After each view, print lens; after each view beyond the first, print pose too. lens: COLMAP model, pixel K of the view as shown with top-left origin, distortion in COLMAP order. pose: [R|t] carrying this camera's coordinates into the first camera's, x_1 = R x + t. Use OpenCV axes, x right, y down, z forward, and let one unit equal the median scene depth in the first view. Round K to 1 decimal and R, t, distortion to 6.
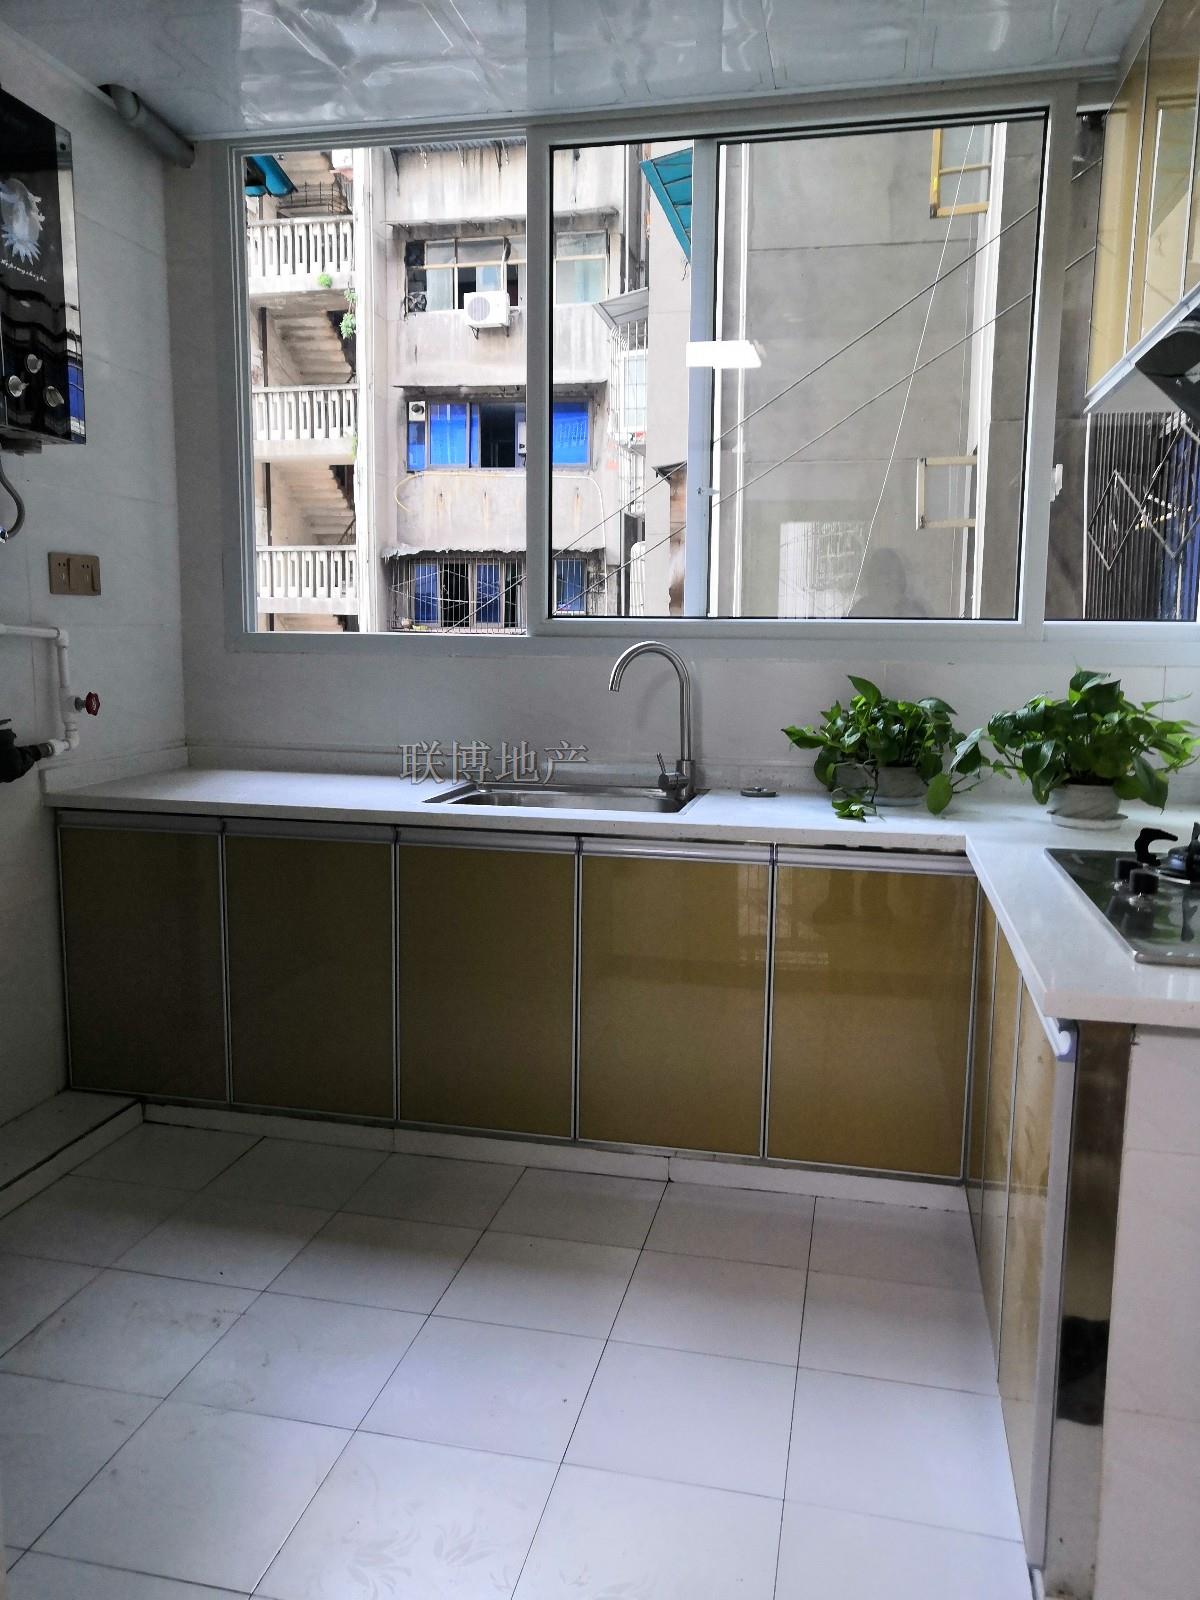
lens RADIAL K [[1215.2, 0, 600.0], [0, 1215.2, 800.0], [0, 0, 1]] dist [0.003114, 0.001969]
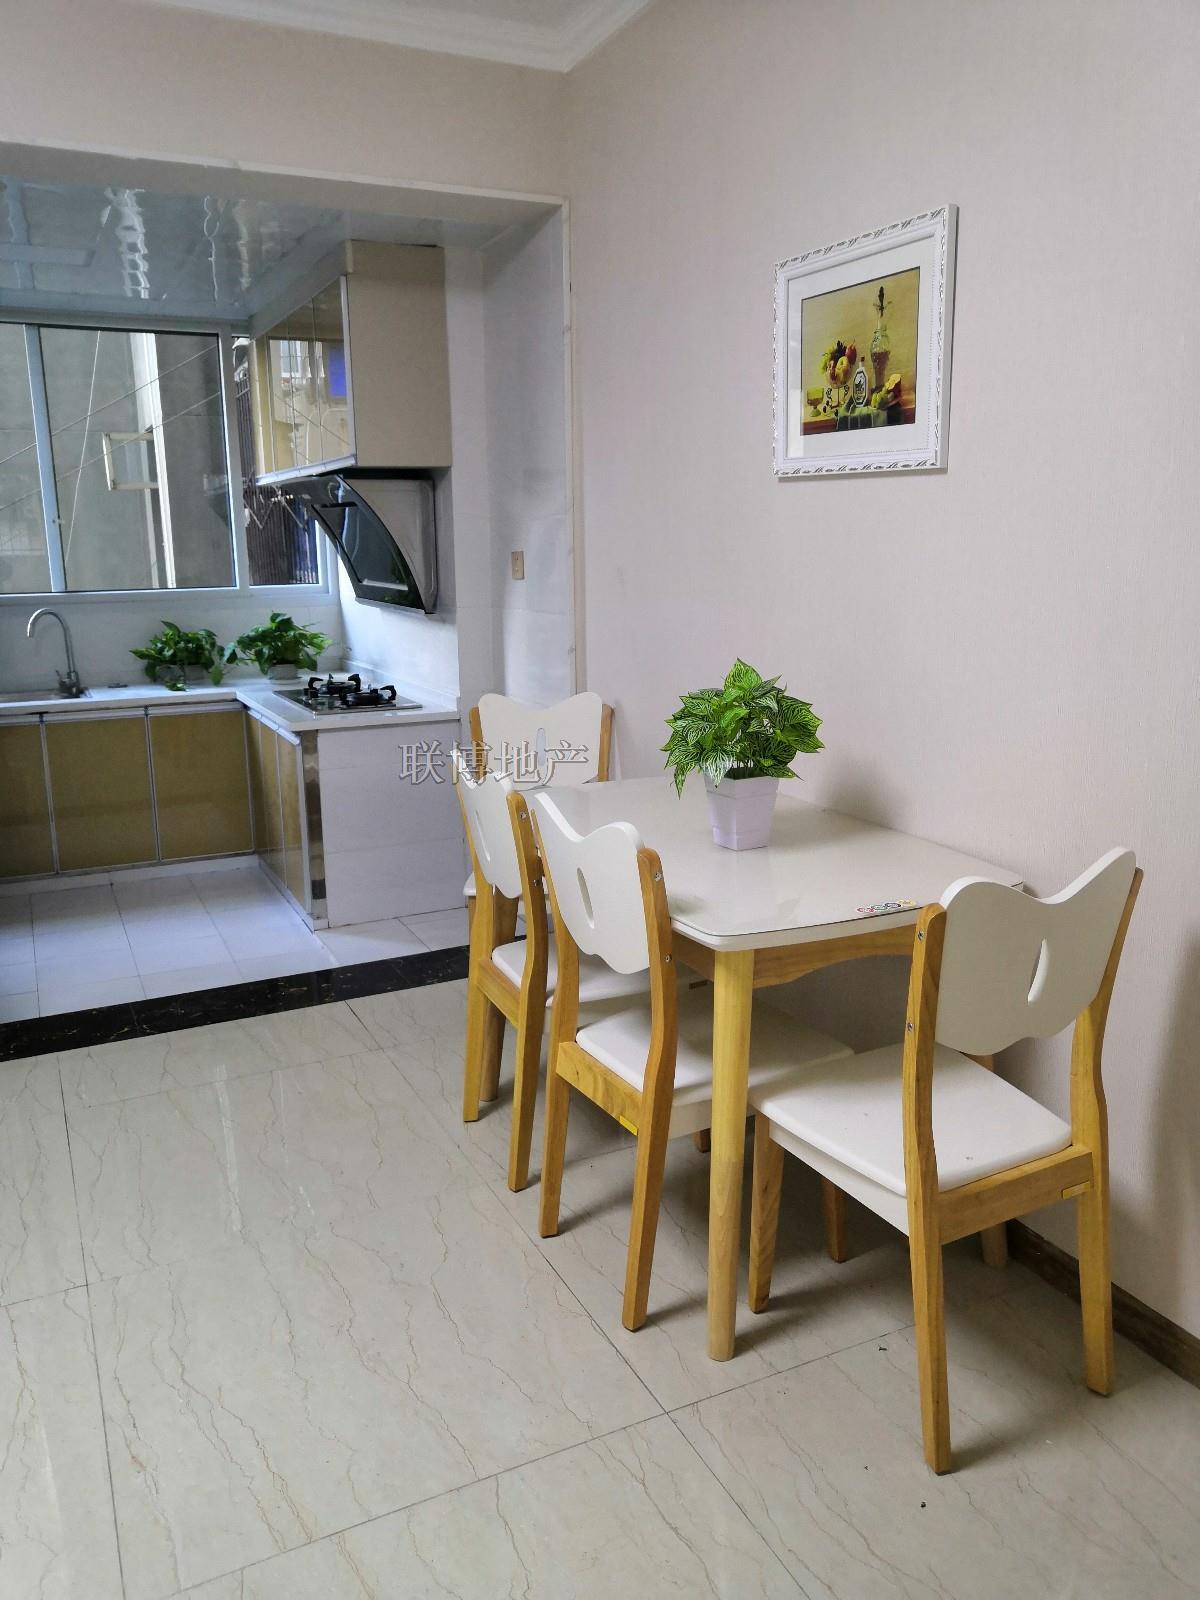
lens RADIAL K [[1215.2, 0, 600.0], [0, 1215.2, 800.0], [0, 0, 1]] dist [0.003114, 0.001969]
pose [[0.783408, -0.154115, 0.602096, -0.515292], [0.110209, 0.987863, 0.109461, 0.052206], [-0.611658, -0.019396, 0.790885, -1.100878]]
